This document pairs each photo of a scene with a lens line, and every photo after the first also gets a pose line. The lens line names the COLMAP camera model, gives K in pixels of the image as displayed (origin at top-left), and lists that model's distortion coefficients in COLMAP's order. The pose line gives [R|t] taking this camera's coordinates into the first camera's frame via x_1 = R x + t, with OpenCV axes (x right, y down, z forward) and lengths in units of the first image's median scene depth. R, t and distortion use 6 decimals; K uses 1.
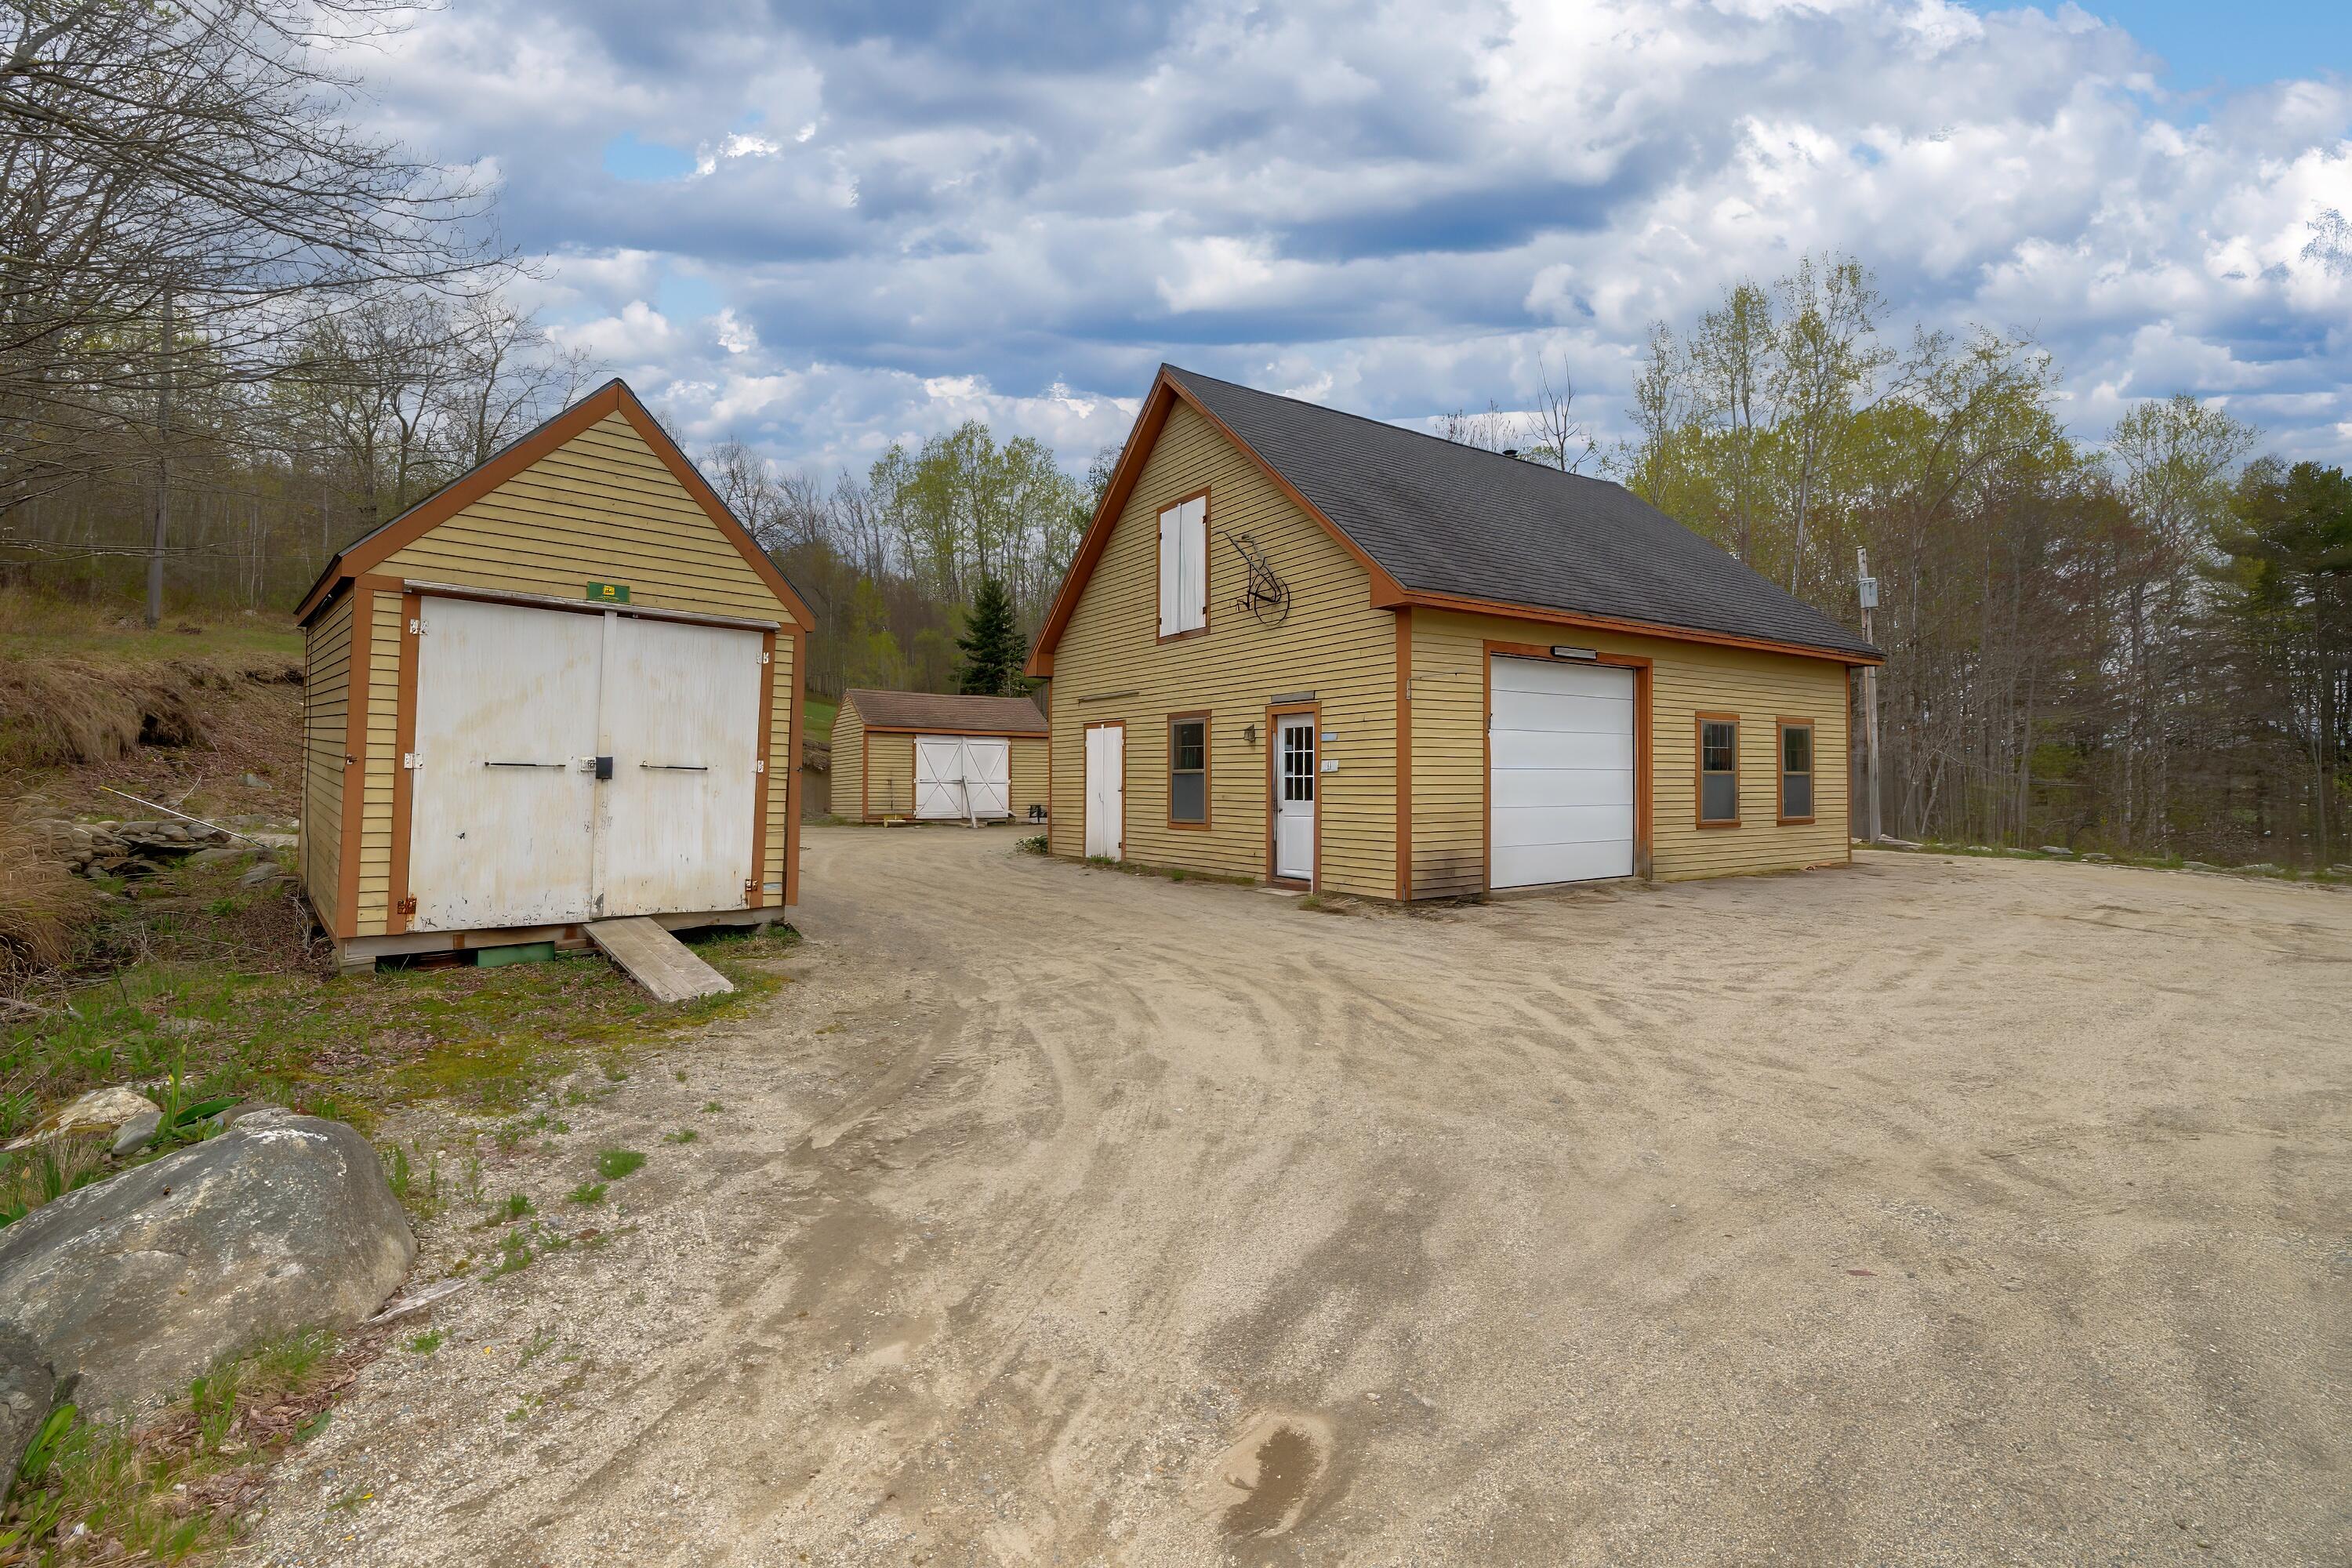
lens RADIAL K [[974.4, 0, 1176.0], [0, 974.4, 784.0], [0, 0, 1]] dist [0.000031, -0.000007]
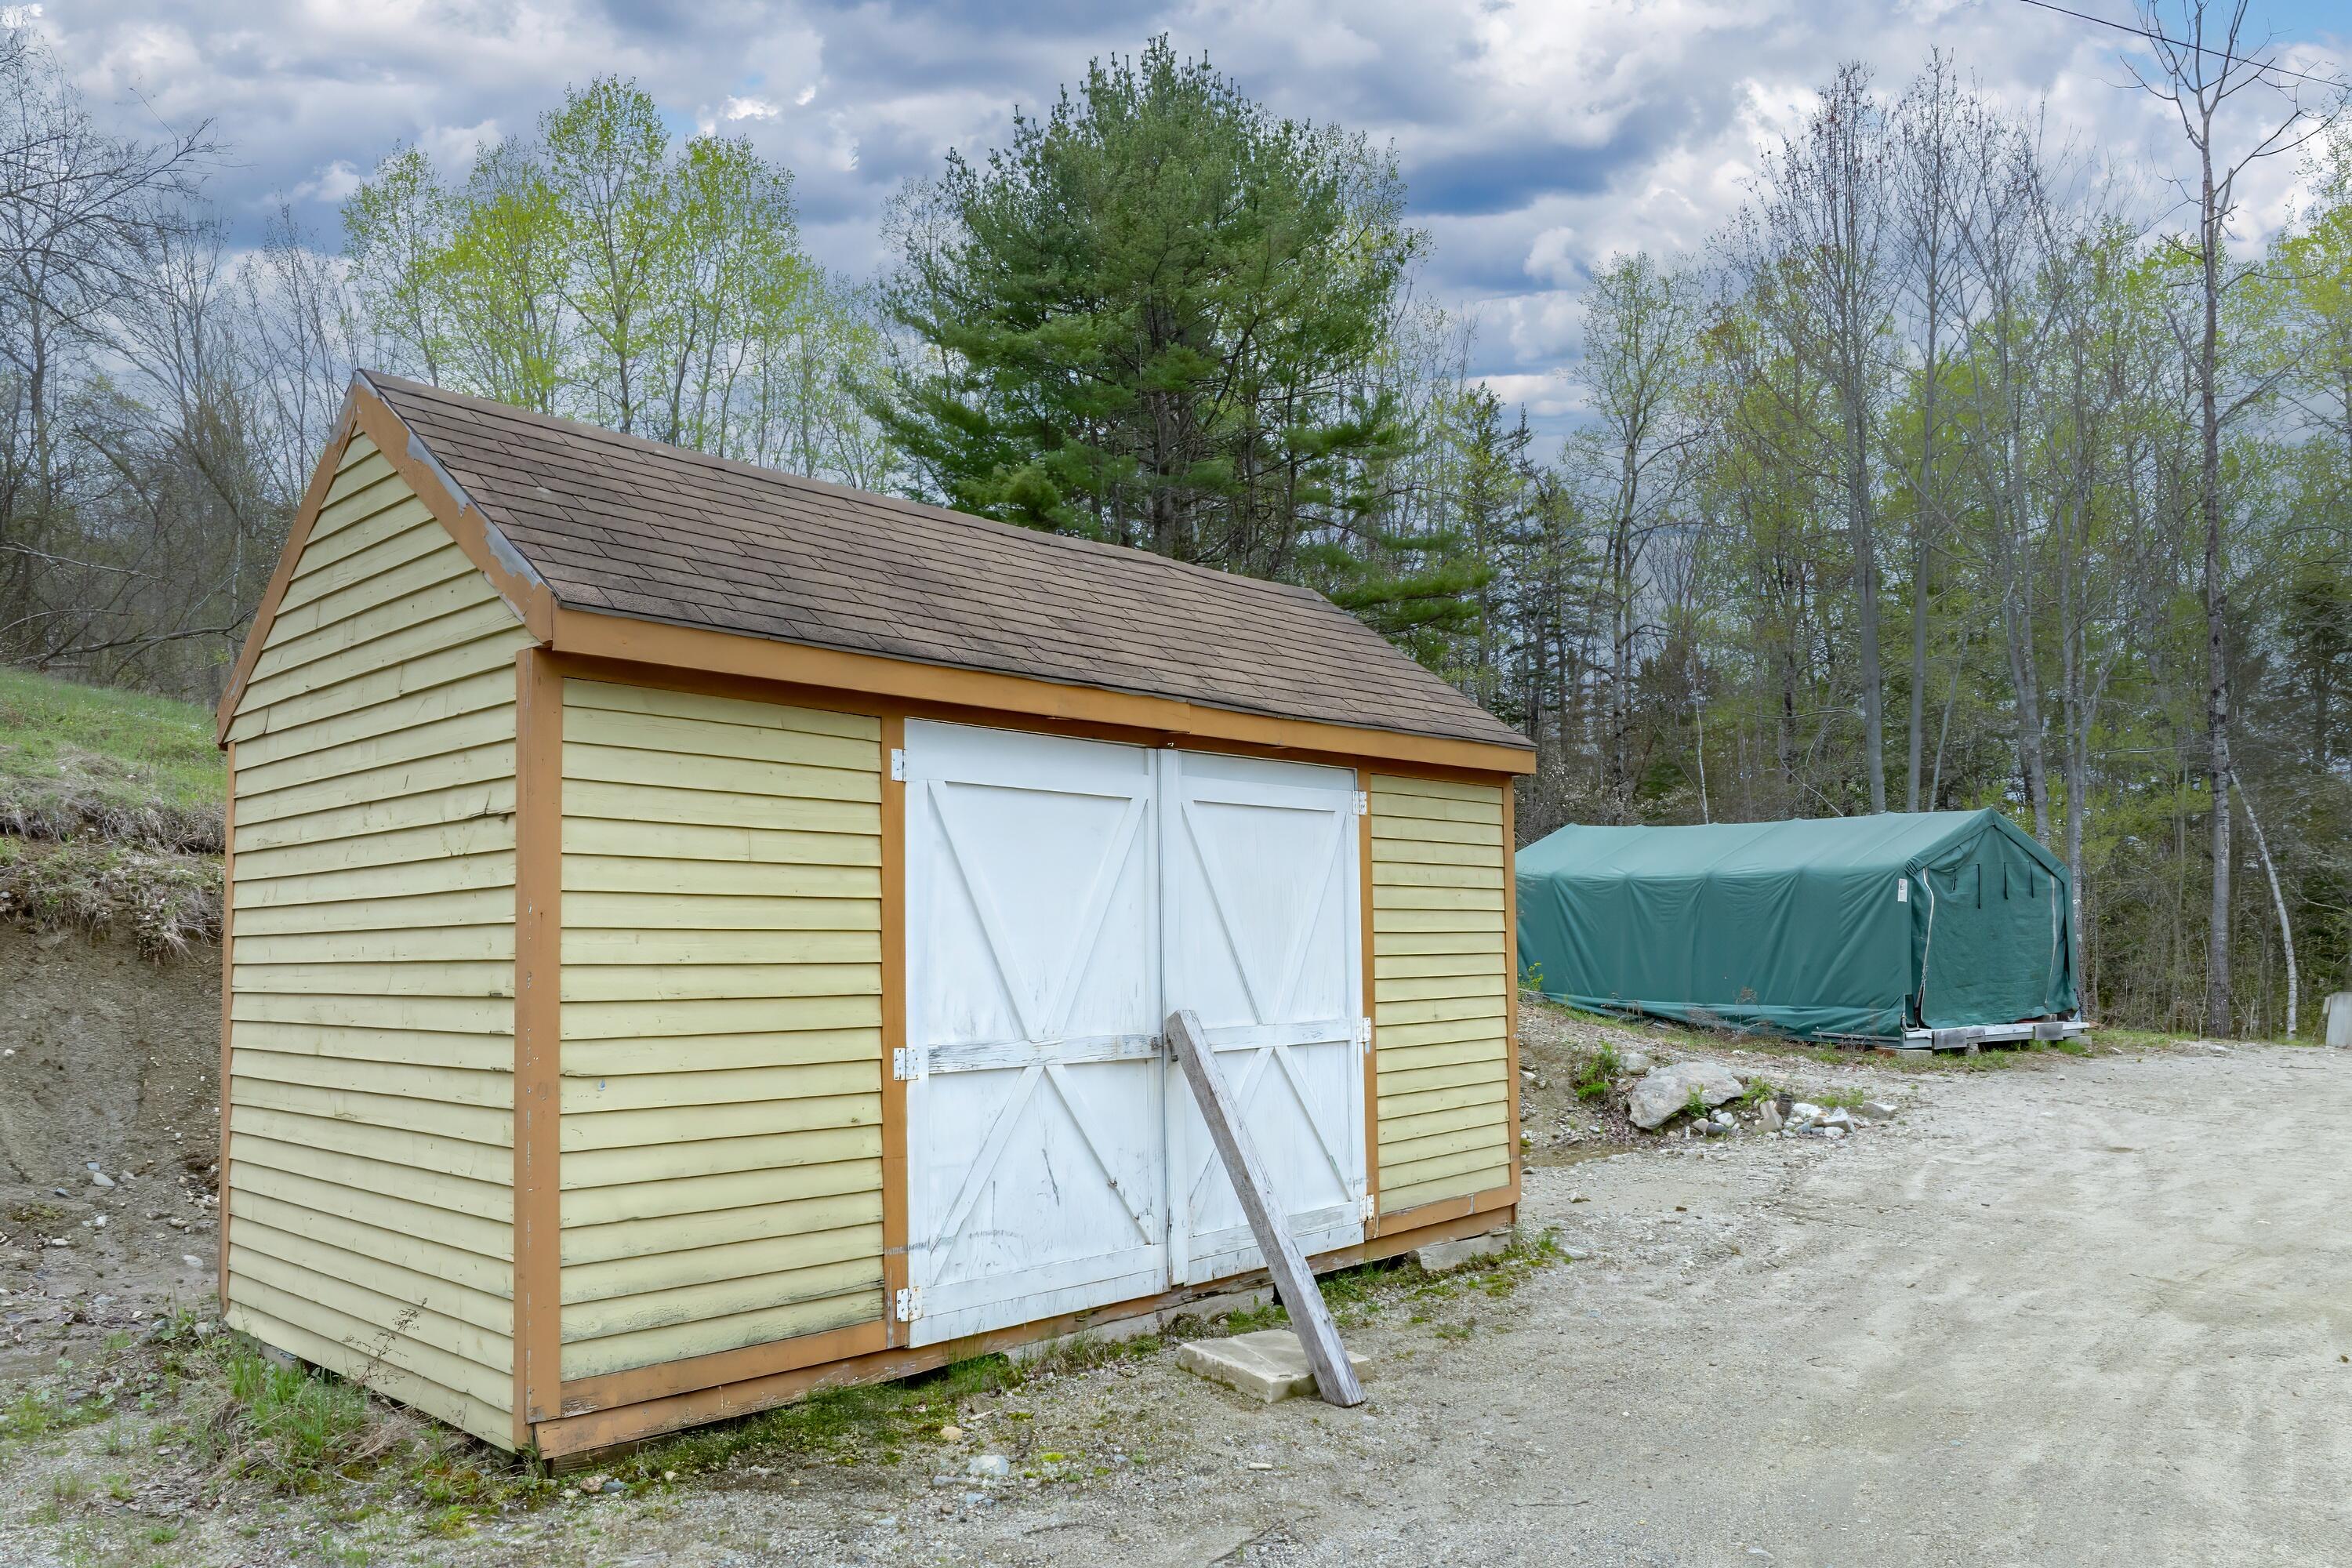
lens RADIAL K [[1706.9, 0, 1176.0], [0, 1706.9, 784.0], [0, 0, 1]] dist [-0.002311, -0.000774]
pose [[0.985553, 0.003069, 0.169342, -0.253514], [0.011011, 0.996560, -0.082140, -0.020438], [-0.169012, 0.082817, 0.982128, 0.711617]]
